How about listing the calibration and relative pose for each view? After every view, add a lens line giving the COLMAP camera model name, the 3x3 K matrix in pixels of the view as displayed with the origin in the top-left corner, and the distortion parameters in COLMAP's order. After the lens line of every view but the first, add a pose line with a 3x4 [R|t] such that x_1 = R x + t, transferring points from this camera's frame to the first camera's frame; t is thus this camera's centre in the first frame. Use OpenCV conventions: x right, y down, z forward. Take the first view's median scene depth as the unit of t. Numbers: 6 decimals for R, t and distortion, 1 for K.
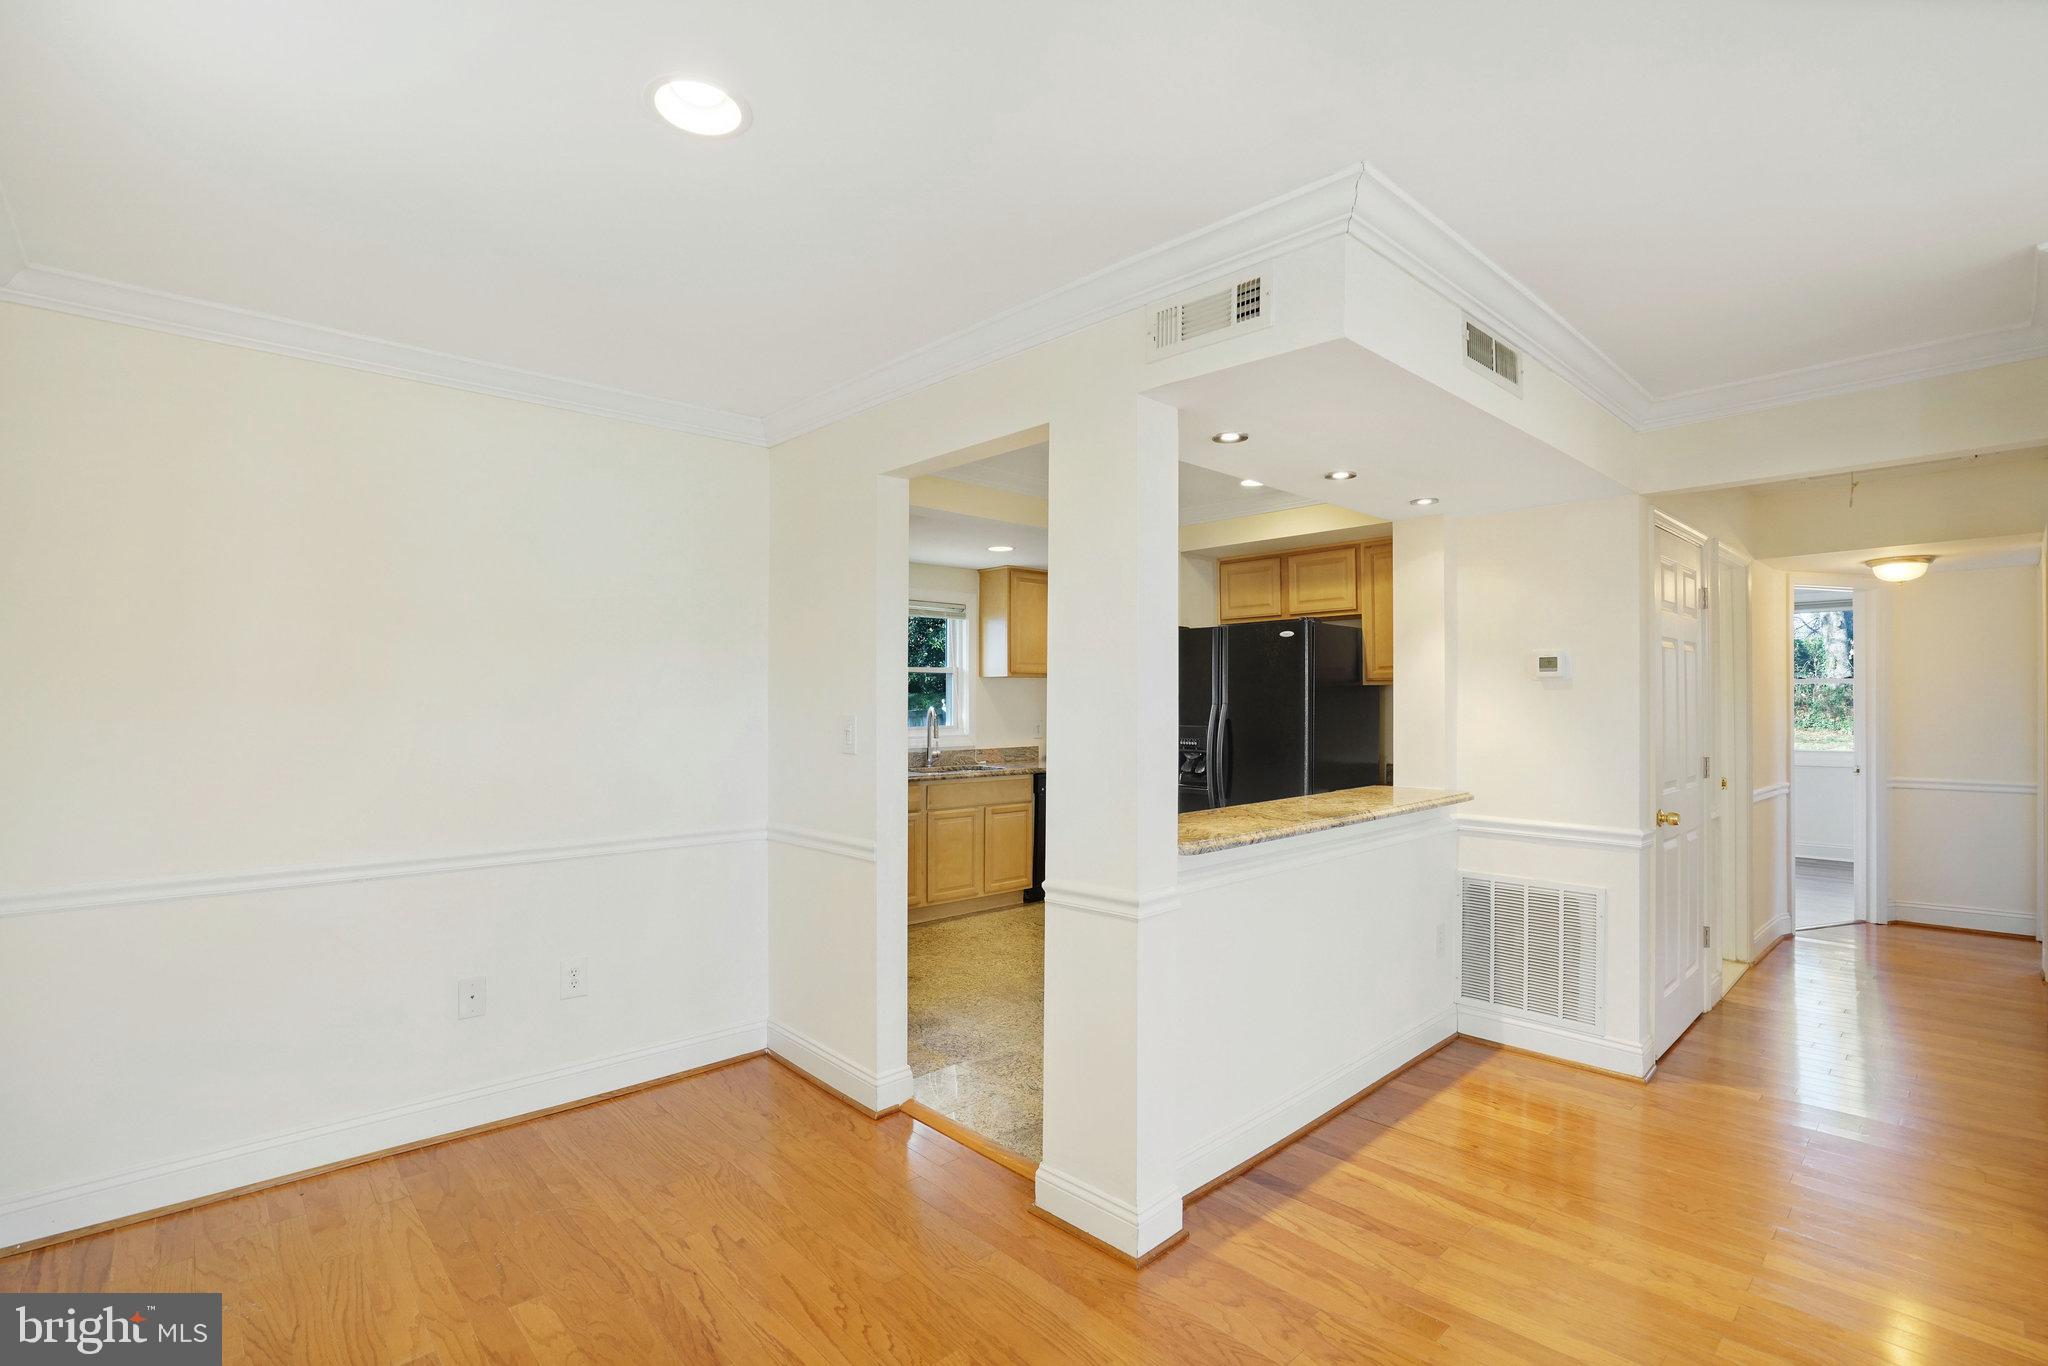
lens RADIAL K [[951.1, 0, 1031.2], [0, 951.1, 686.6], [0, 0, 1]] dist [-0.026520, 0.008847]
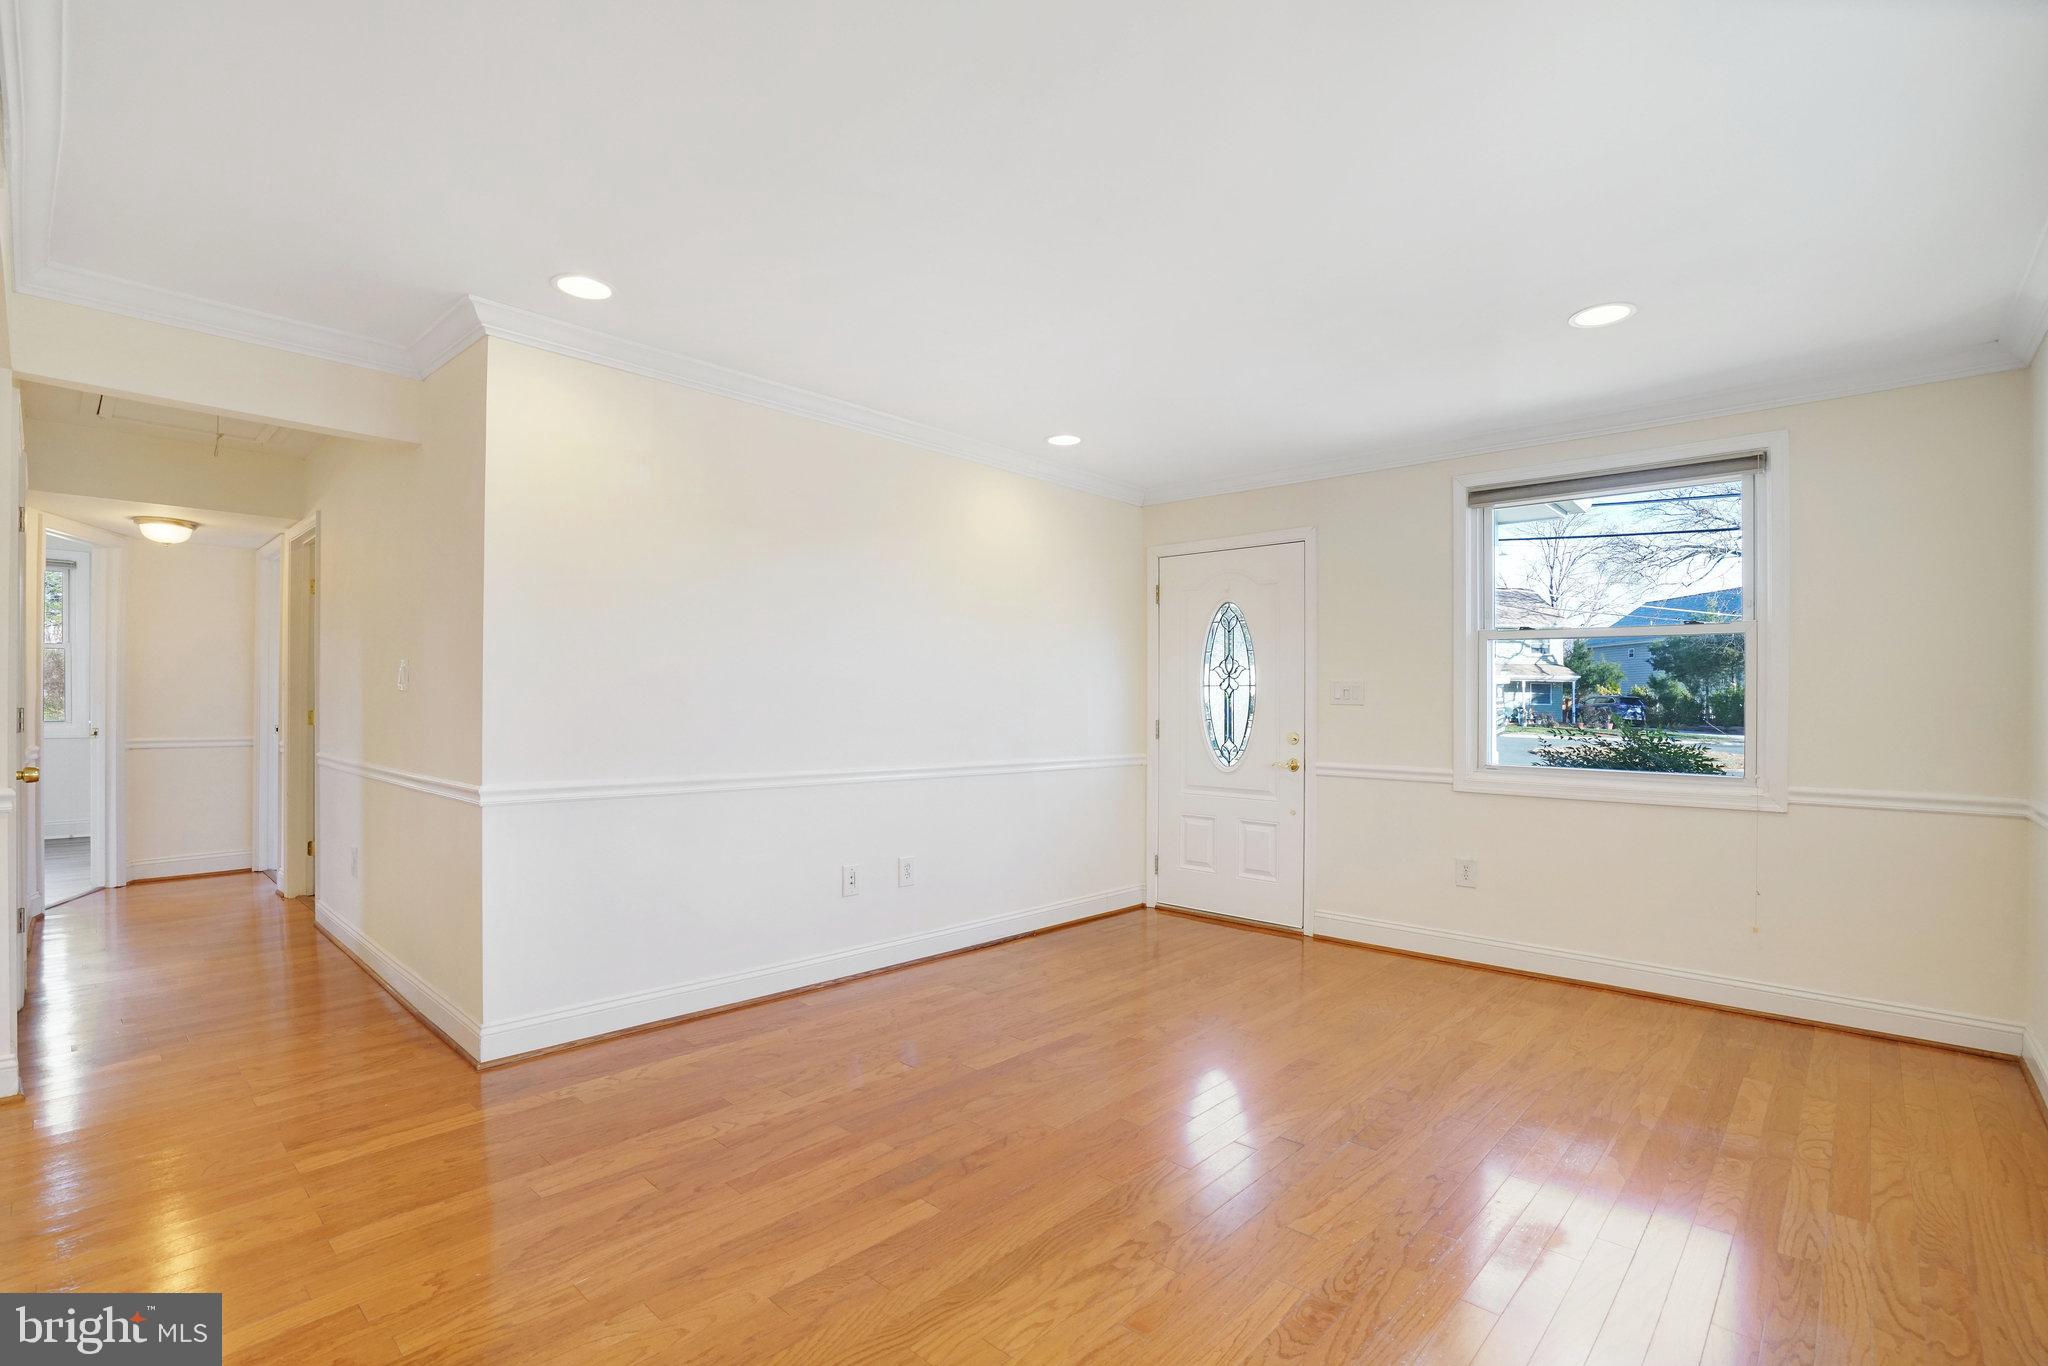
lens RADIAL K [[951.1, 0, 984.7], [0, 951.1, 695.2], [0, 0, 1]] dist [-0.026520, 0.008847]
pose [[-0.049600, 0.016026, 0.998641, -0.162384], [-0.029313, 0.999417, -0.017494, 0.055947], [-0.998339, -0.030141, -0.049101, 0.188514]]
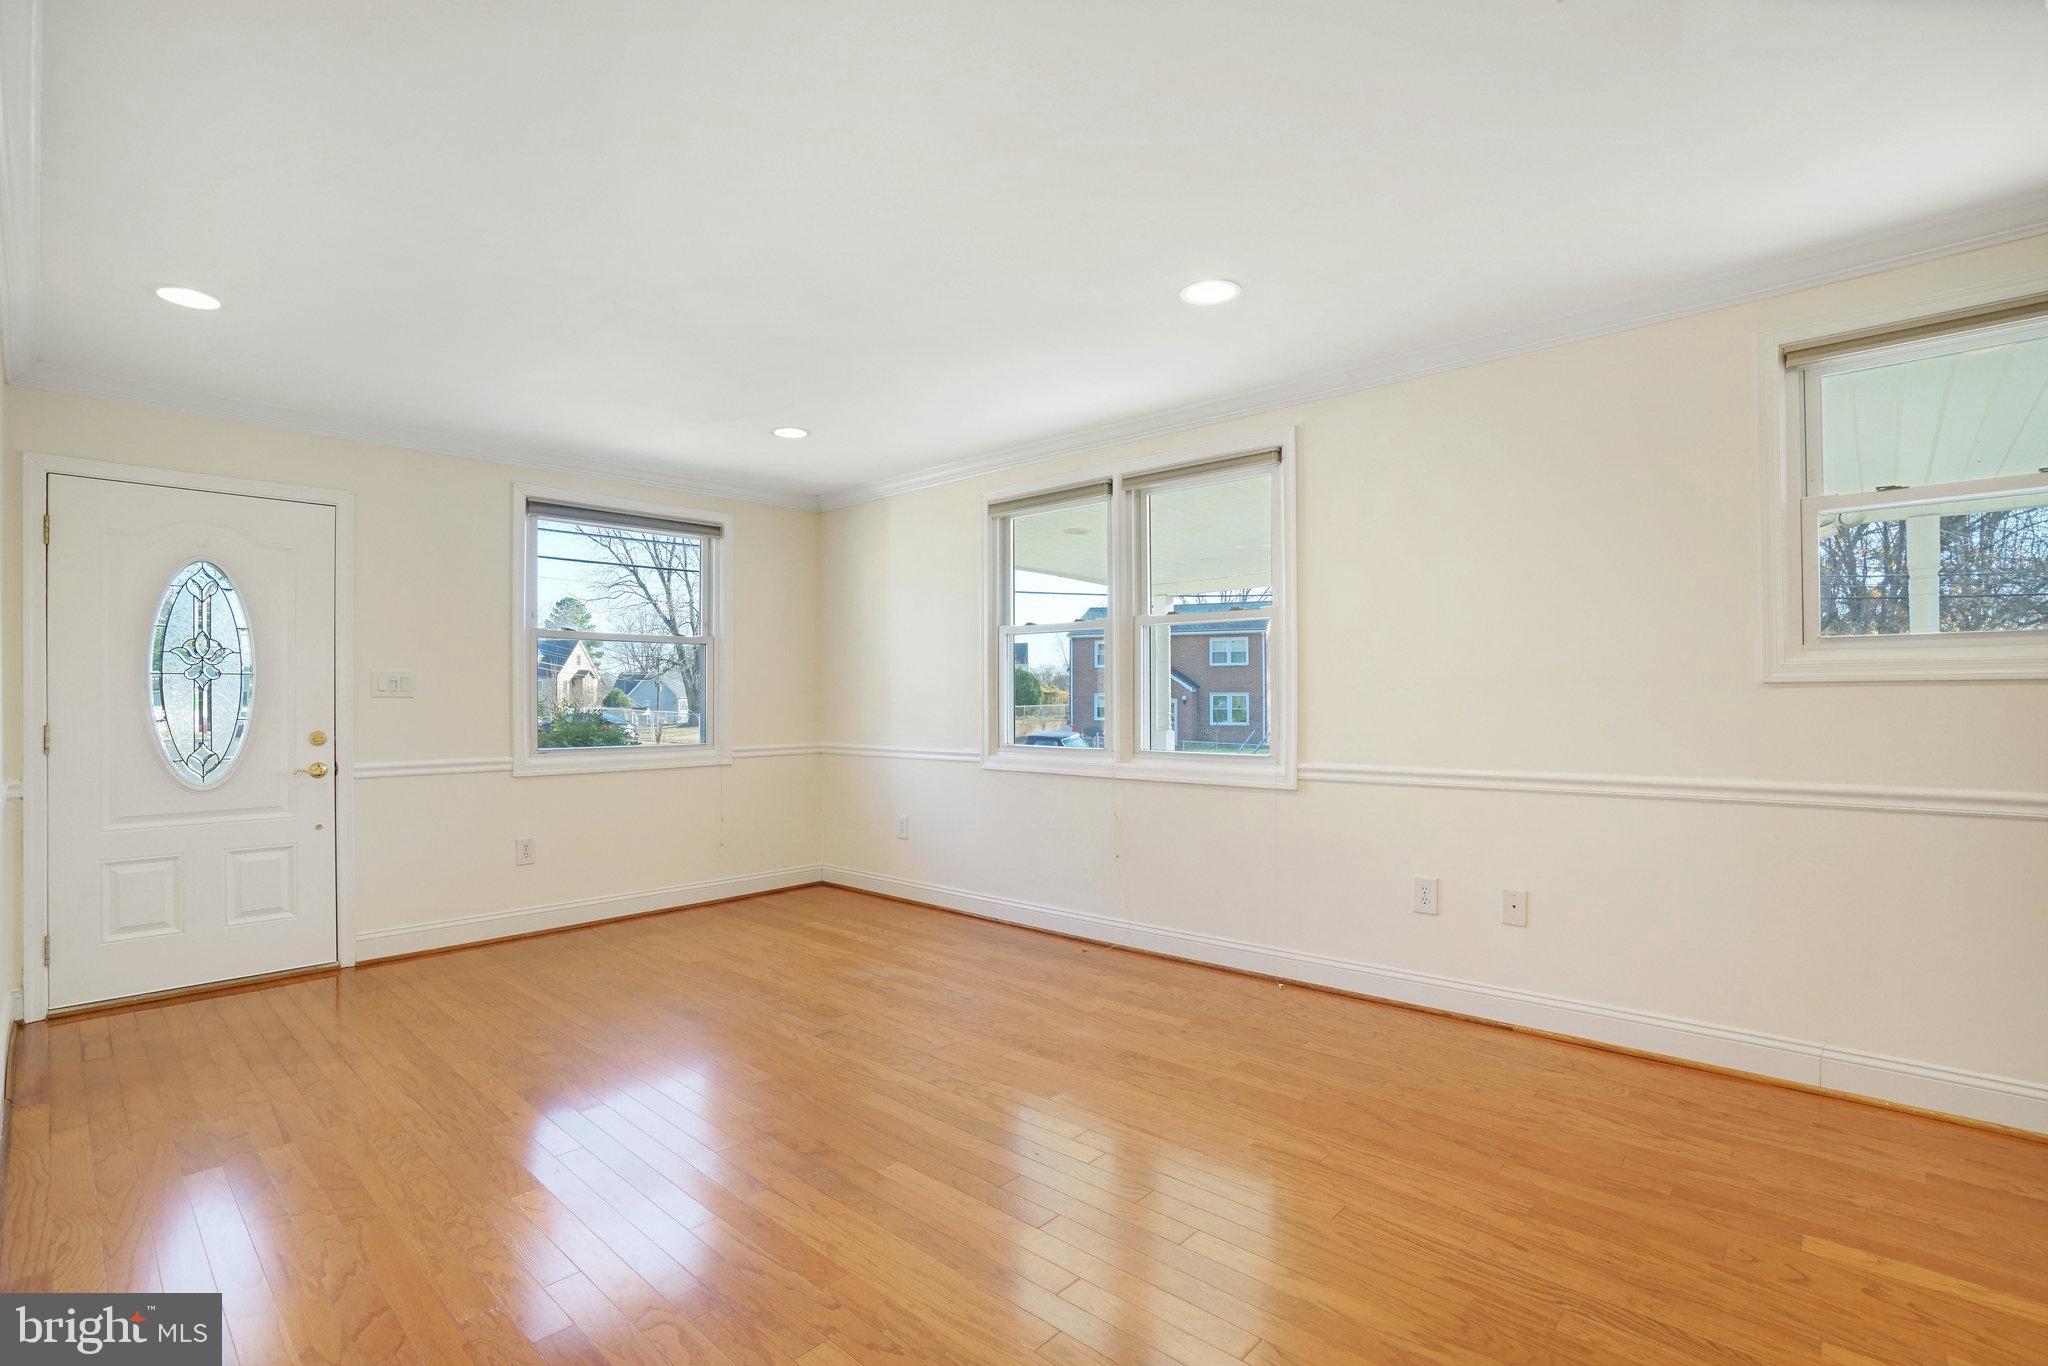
lens RADIAL K [[951.1, 0, 1025.1], [0, 951.1, 689.9], [0, 0, 1]] dist [-0.026520, 0.008847]
pose [[-0.997400, 0.012421, -0.070986, 0.377454], [0.014458, 0.999496, -0.028251, 0.066256], [0.070600, -0.029204, -0.997077, 0.819476]]
